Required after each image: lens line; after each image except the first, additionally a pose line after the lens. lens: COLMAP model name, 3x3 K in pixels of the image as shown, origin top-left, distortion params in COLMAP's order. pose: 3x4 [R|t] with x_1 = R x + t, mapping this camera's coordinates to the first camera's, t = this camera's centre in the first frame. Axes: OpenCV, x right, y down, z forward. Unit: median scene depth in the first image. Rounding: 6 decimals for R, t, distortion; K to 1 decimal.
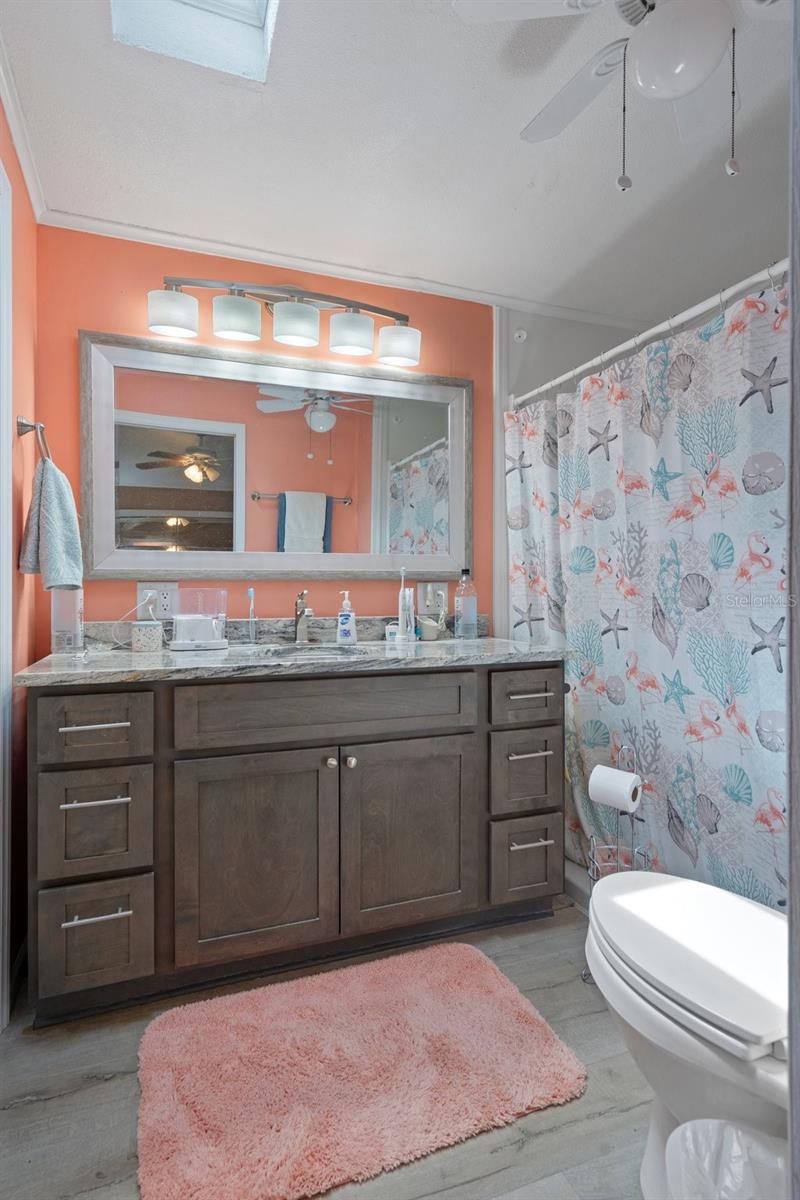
lens RADIAL K [[614.9, 0, 388.9], [0, 614.9, 594.2], [0, 0, 1]] dist [0.001223, 0.001846]
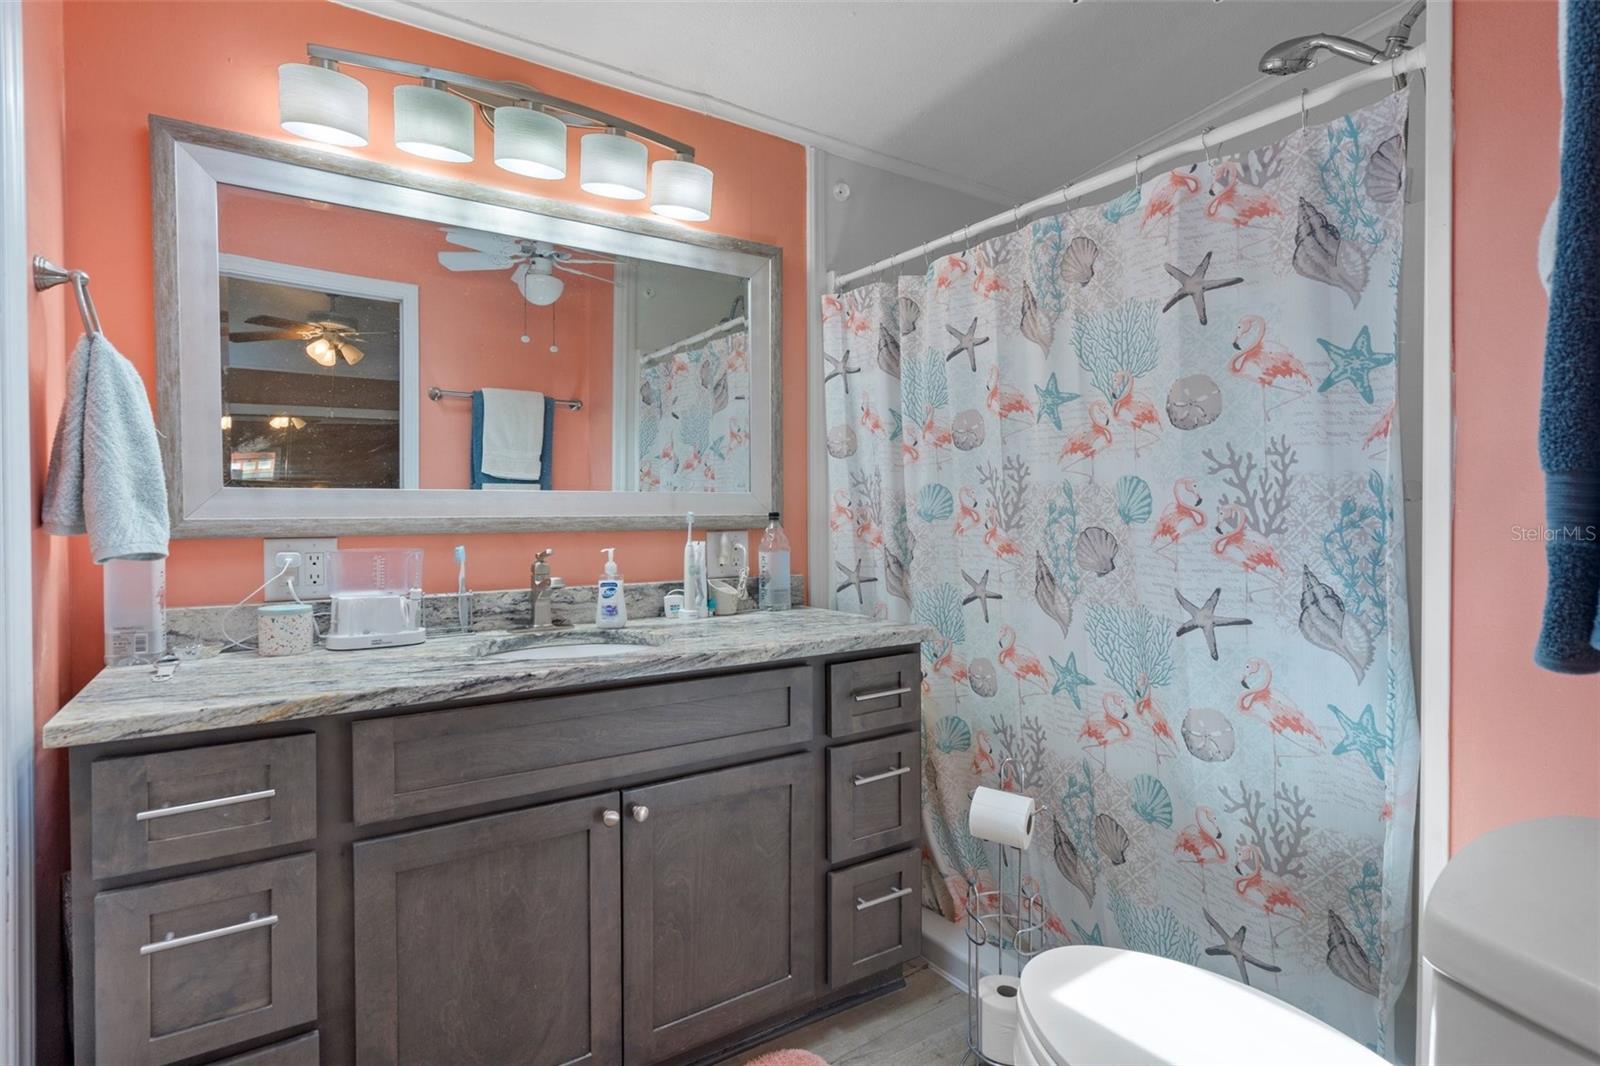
lens RADIAL K [[819.9, 0, 811.2], [0, 819.9, 536.7], [0, 0, 1]] dist [0.001223, 0.001846]
pose [[0.972343, -0.007491, 0.233435, -0.077233], [0.004841, 0.999917, 0.011922, -0.032681], [-0.233505, -0.010462, 0.972299, 0.086072]]
